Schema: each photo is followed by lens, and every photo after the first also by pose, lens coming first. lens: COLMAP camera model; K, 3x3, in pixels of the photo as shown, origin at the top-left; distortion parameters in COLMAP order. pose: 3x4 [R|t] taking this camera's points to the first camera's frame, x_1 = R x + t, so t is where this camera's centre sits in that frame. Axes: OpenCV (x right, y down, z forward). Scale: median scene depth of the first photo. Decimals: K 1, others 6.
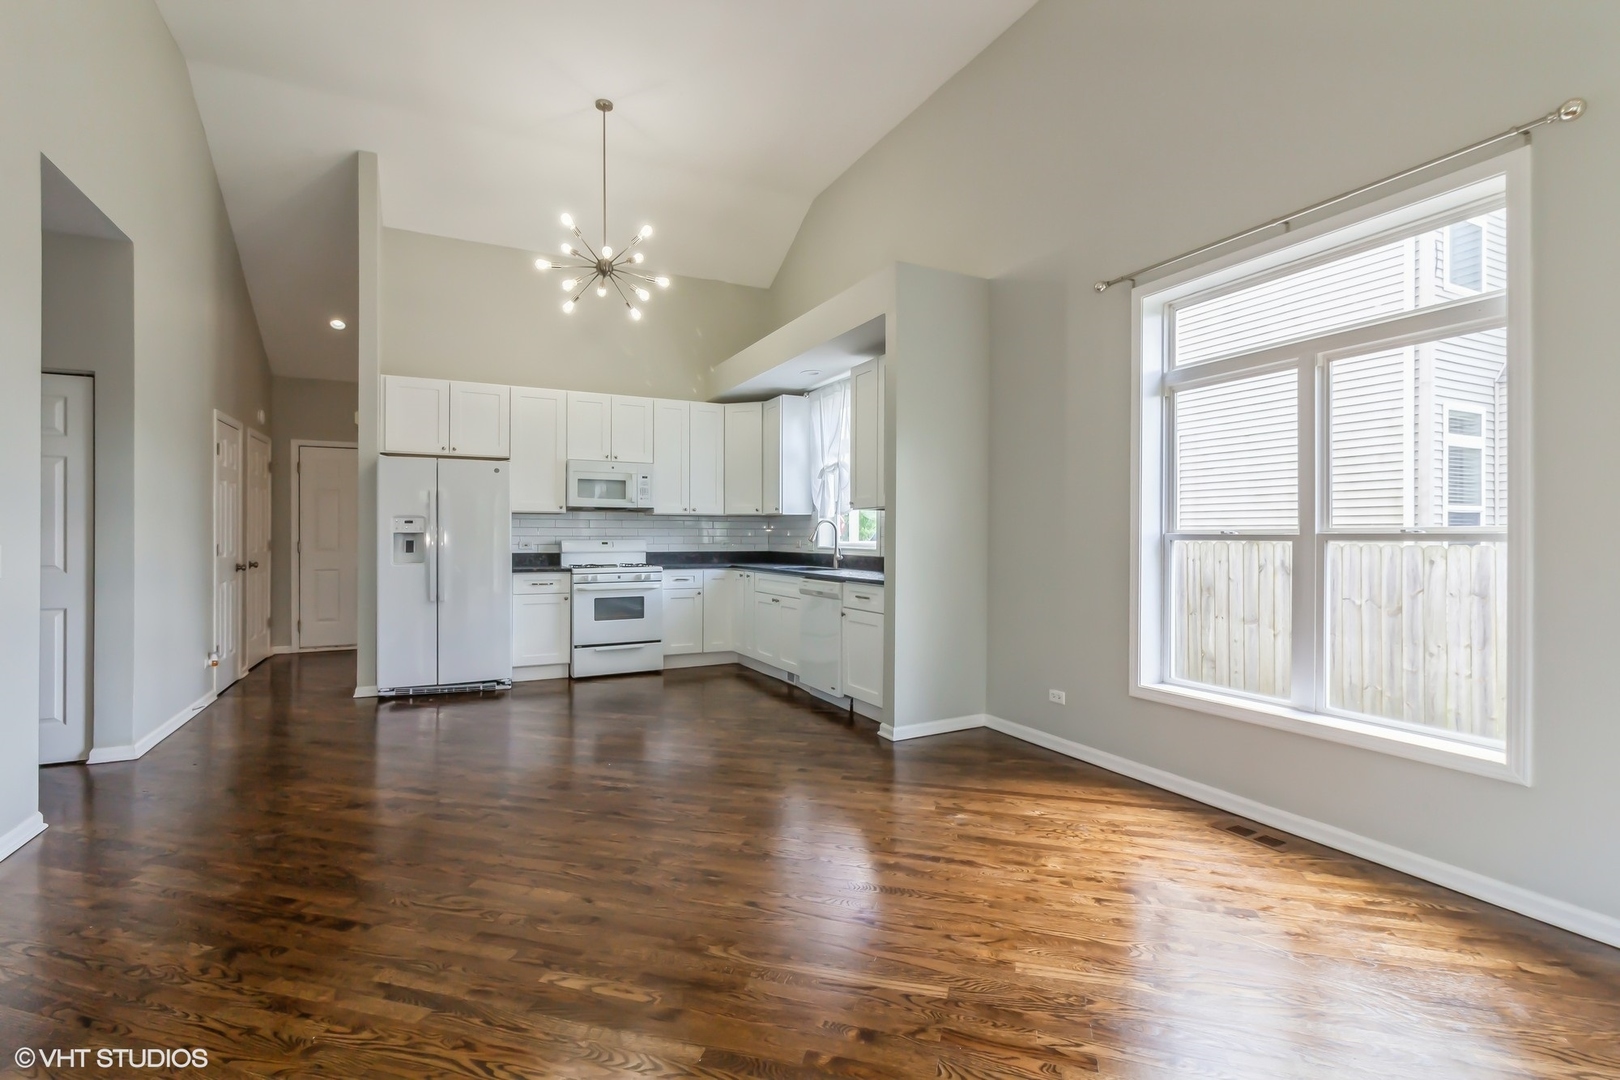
lens RADIAL K [[754.4, 0, 804.0], [0, 754.4, 541.1], [0, 0, 1]] dist [0.000483, -0.000022]
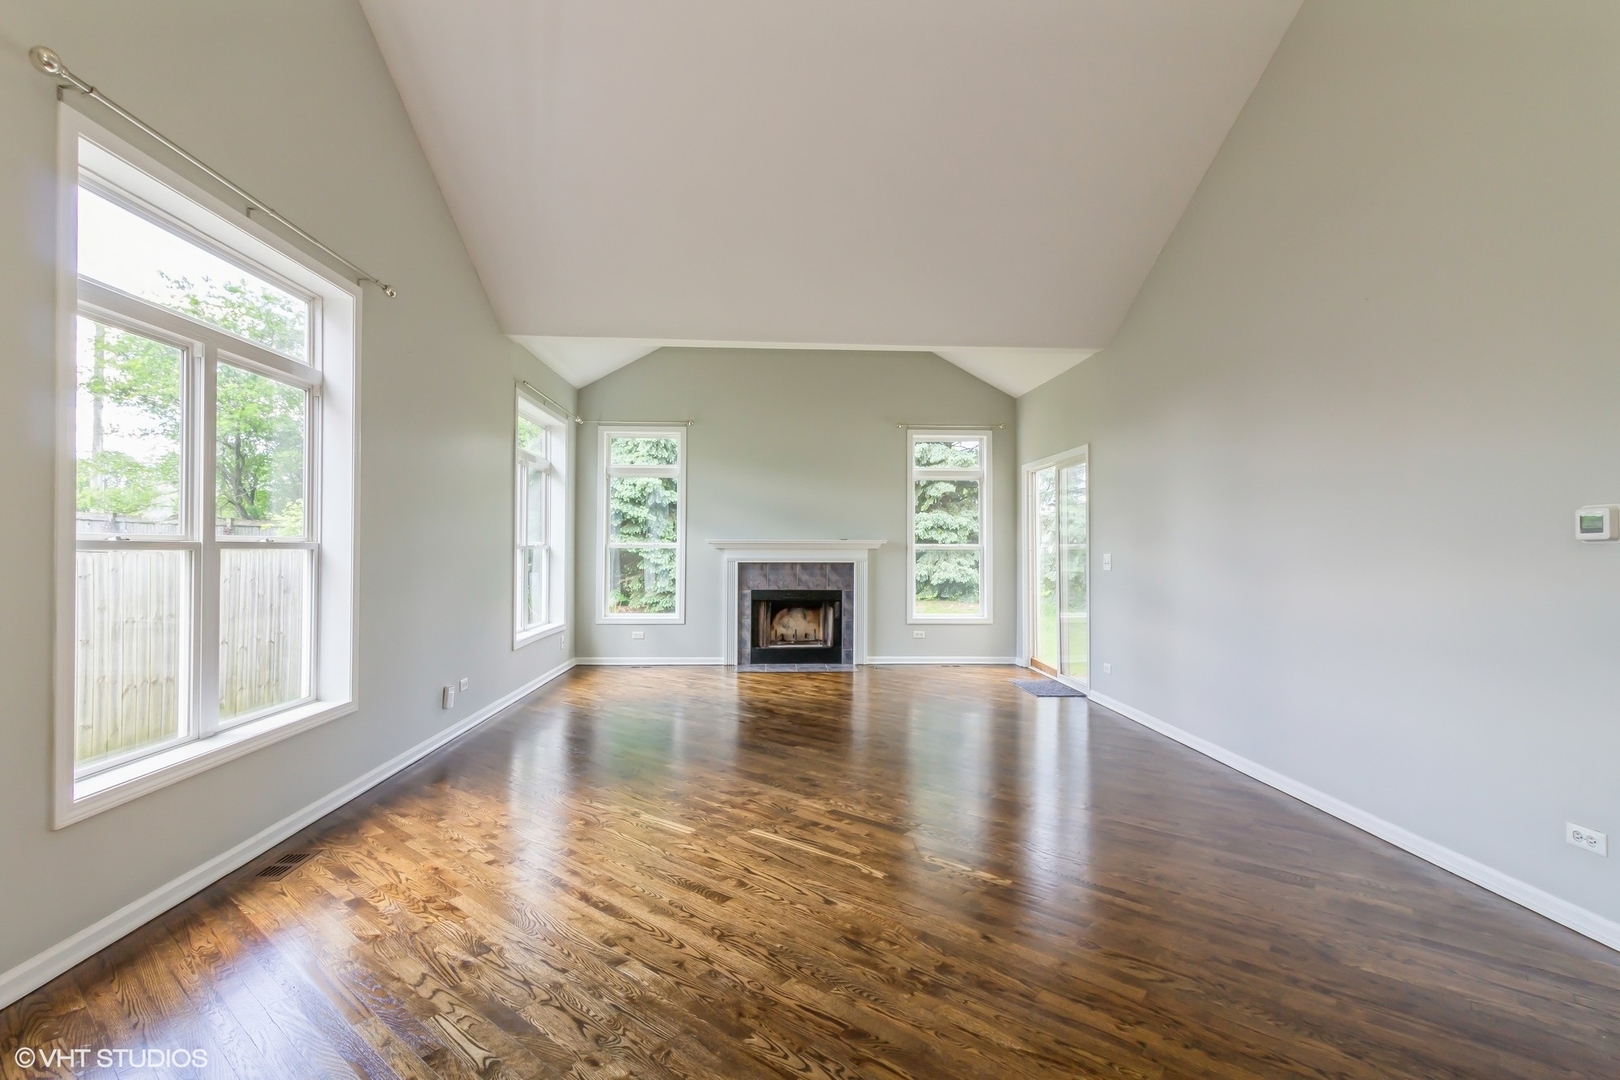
lens RADIAL K [[754.4, 0, 804.8], [0, 754.4, 536.8], [0, 0, 1]] dist [0.000483, -0.000022]
pose [[-0.916722, -0.002678, 0.399517, -0.389836], [-0.005703, 0.999963, -0.006384, -0.014383], [-0.399485, -0.008131, -0.916704, 1.700107]]
